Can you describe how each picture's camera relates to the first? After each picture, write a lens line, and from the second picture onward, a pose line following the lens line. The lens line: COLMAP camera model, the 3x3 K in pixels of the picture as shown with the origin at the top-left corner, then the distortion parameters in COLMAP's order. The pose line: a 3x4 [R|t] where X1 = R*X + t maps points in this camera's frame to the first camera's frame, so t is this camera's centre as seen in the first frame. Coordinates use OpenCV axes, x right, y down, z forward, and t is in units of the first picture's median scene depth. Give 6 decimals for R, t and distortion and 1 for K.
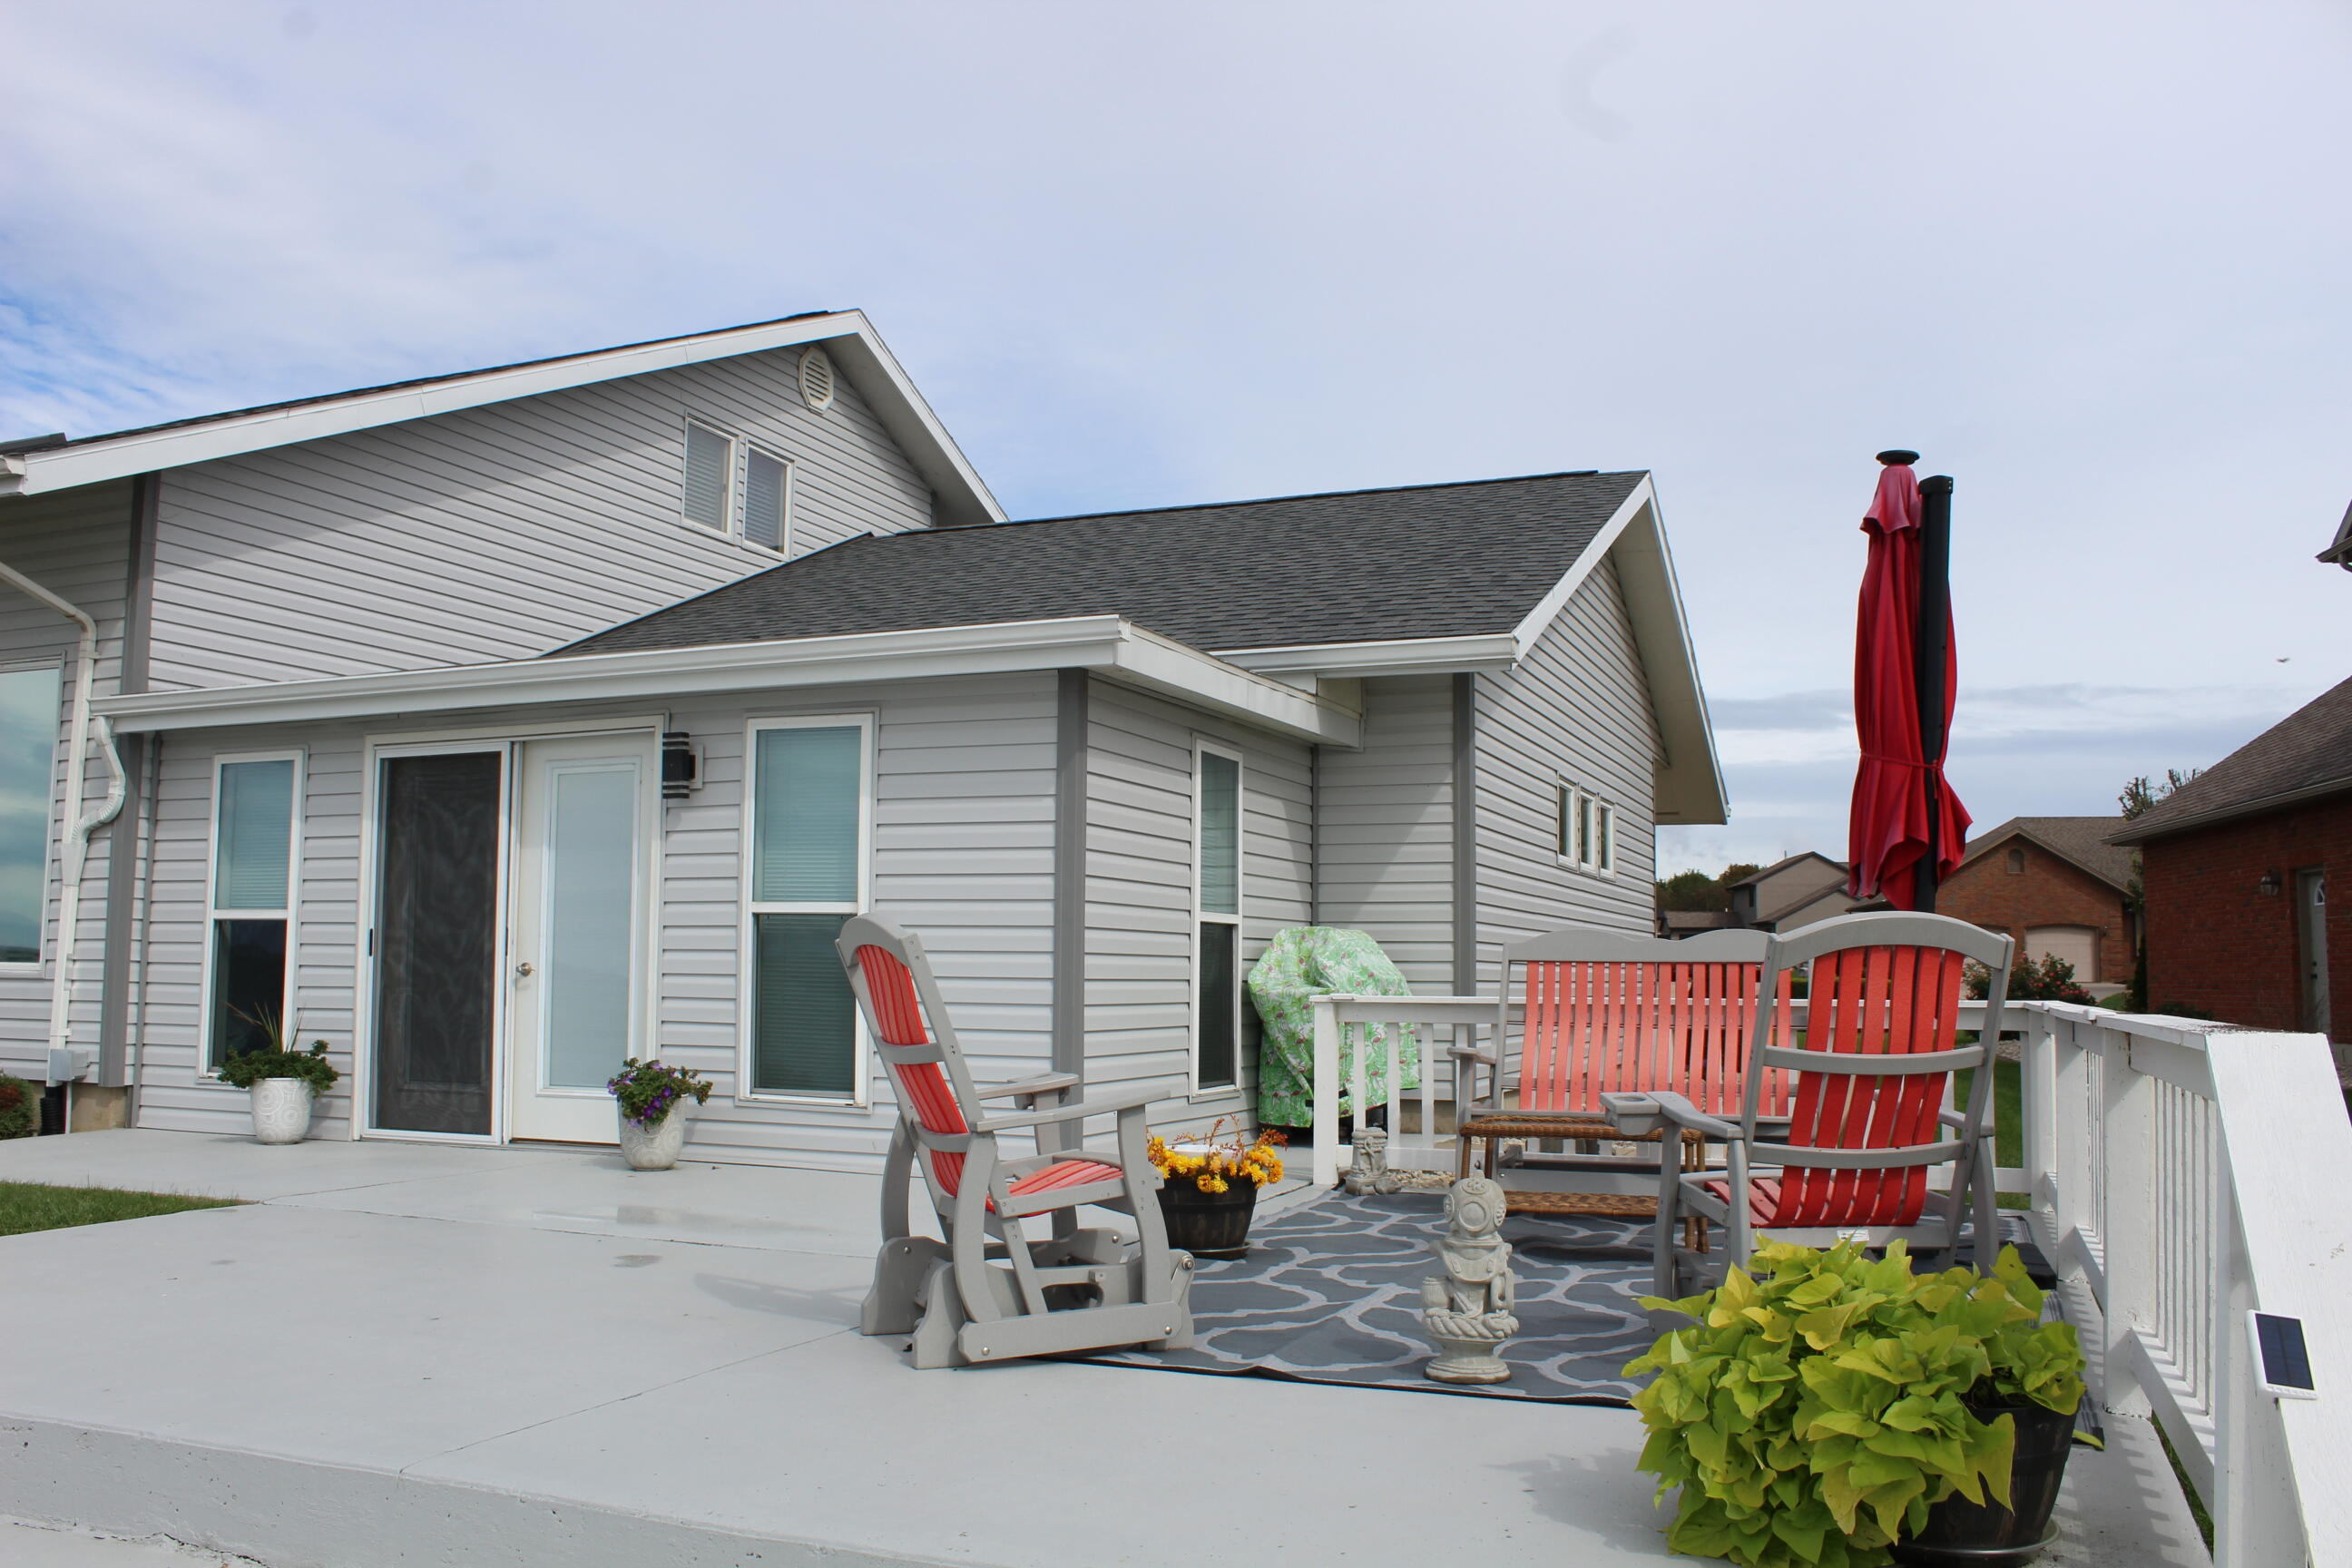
lens RADIAL K [[1953.3, 0, 1164.4], [0, 1953.3, 780.6], [0, 0, 1]] dist [-0.162883, 0.134137]
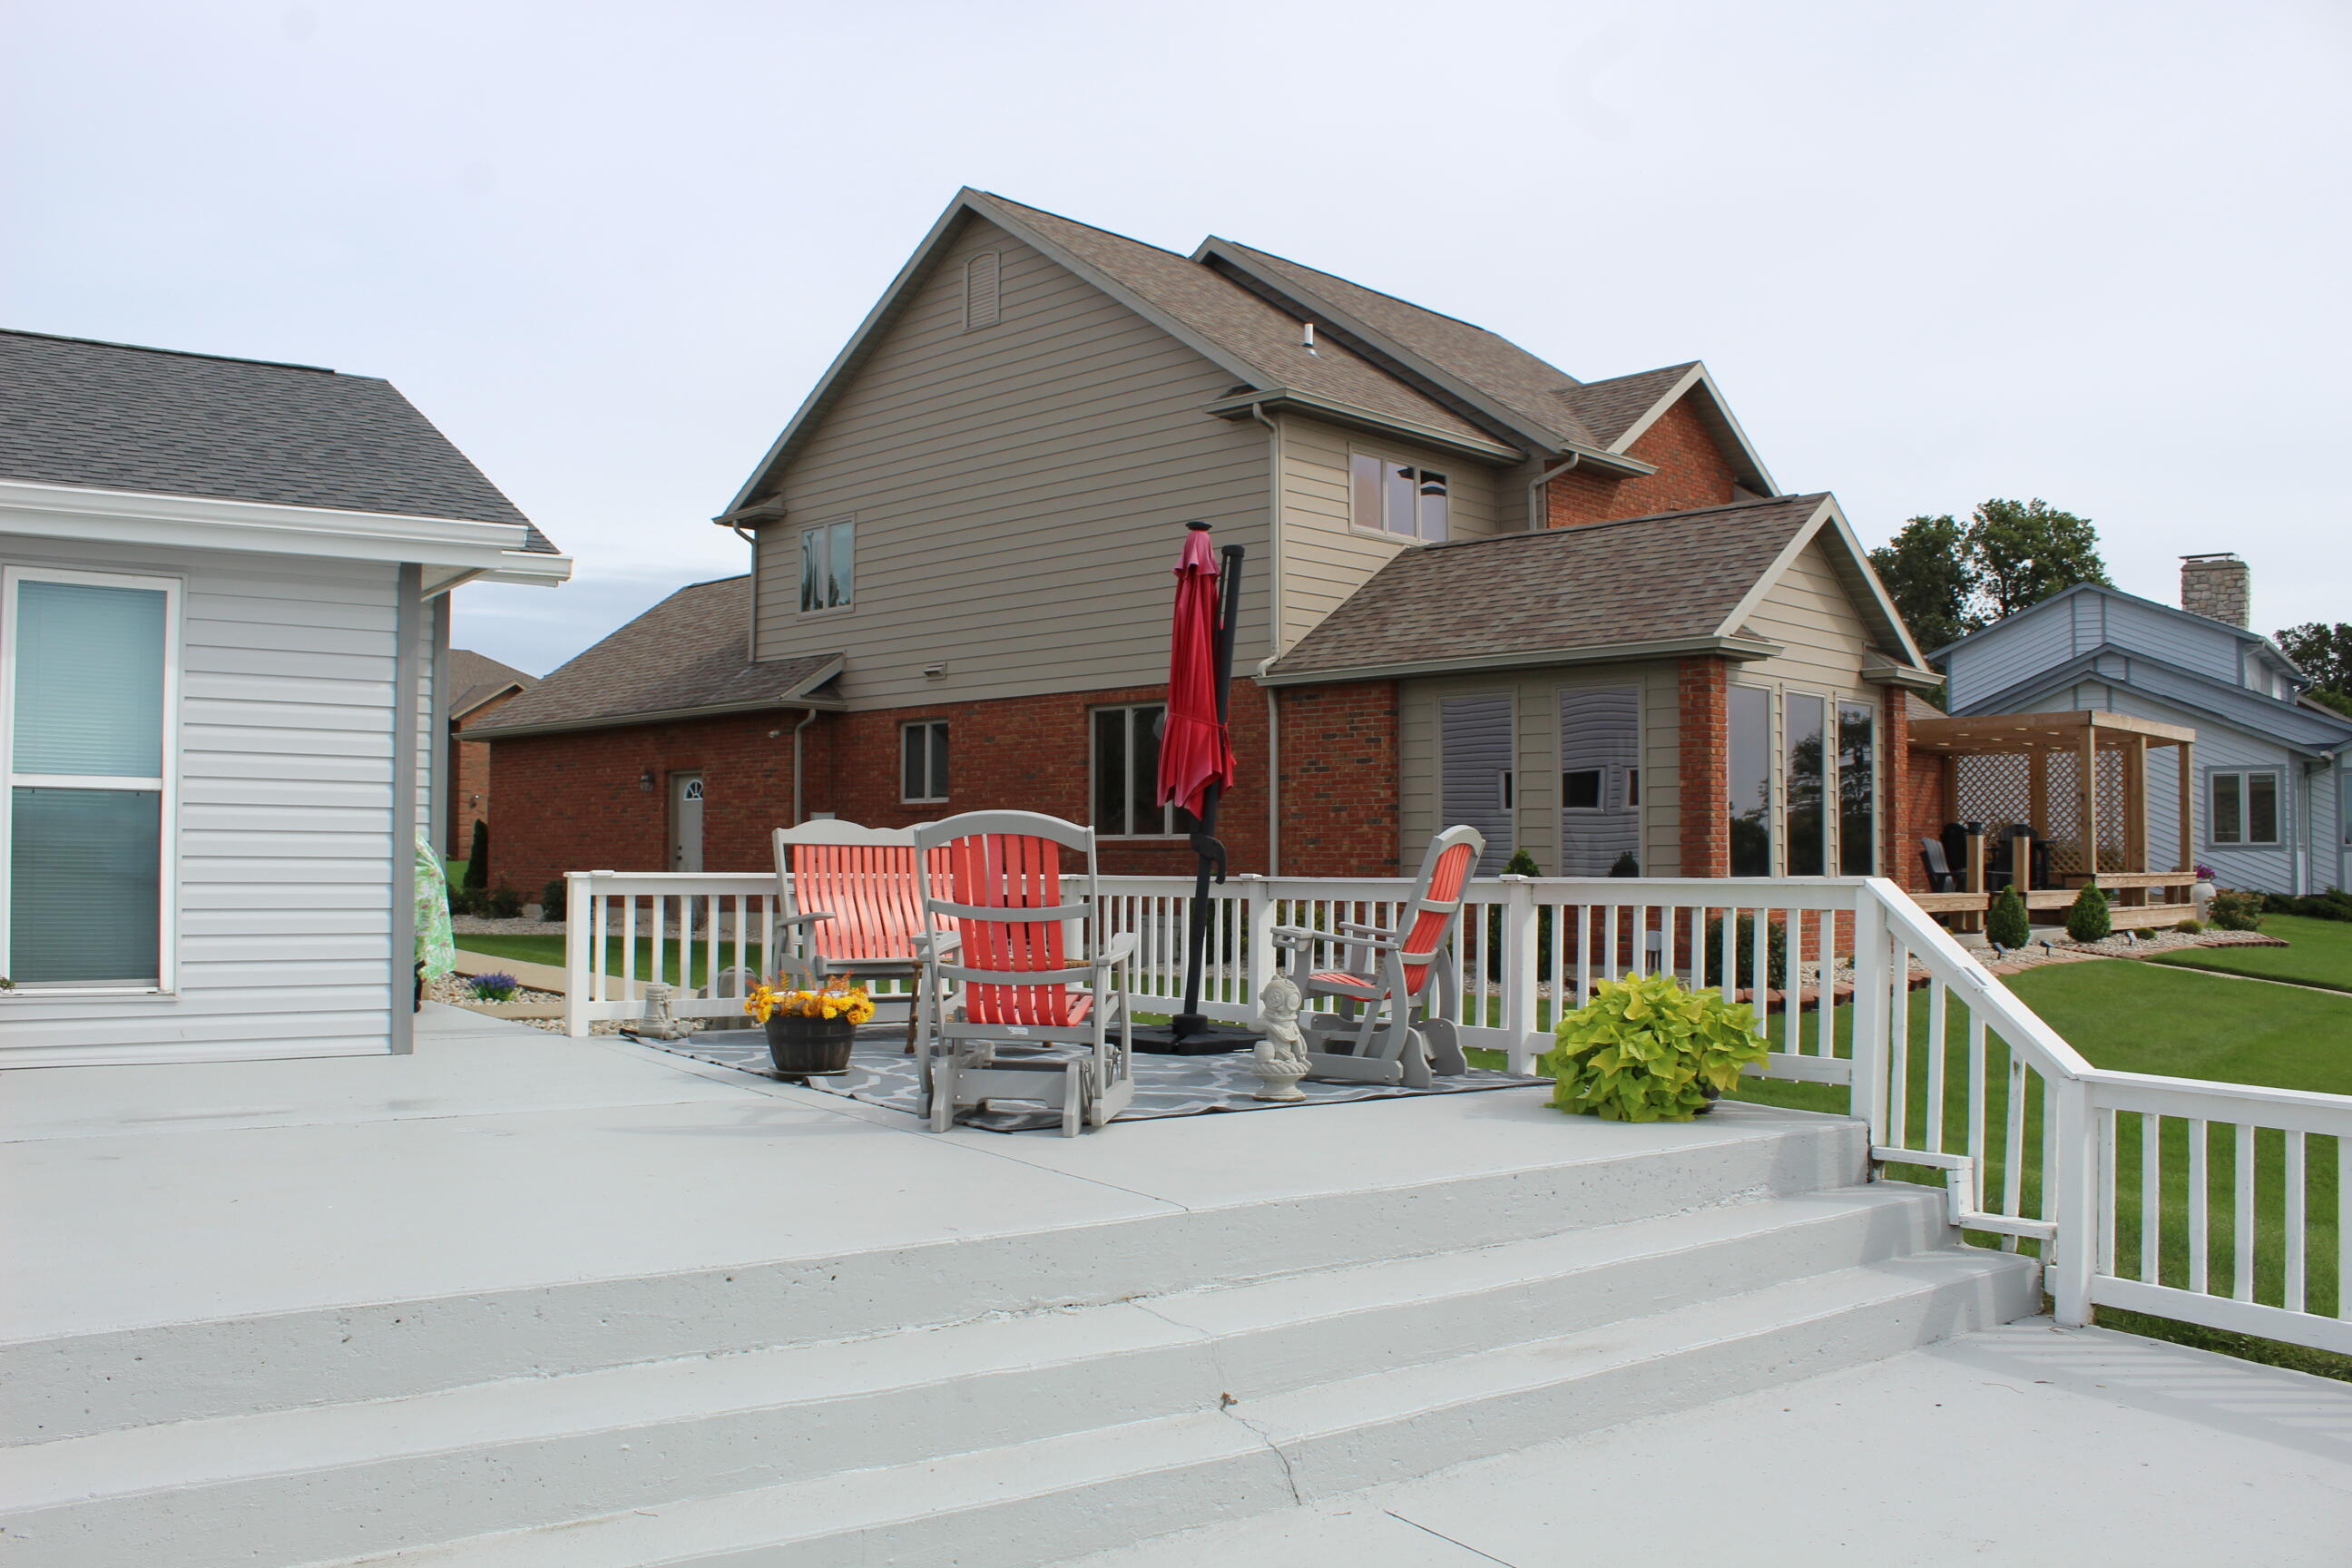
lens RADIAL K [[1953.3, 0, 1165.9], [0, 1953.3, 781.4], [0, 0, 1]] dist [-0.162883, 0.134137]
pose [[0.549449, 0.027903, 0.835061, -0.654512], [-0.081431, 0.996473, 0.020284, 0.005674], [-0.831550, -0.079145, 0.549783, 0.090400]]
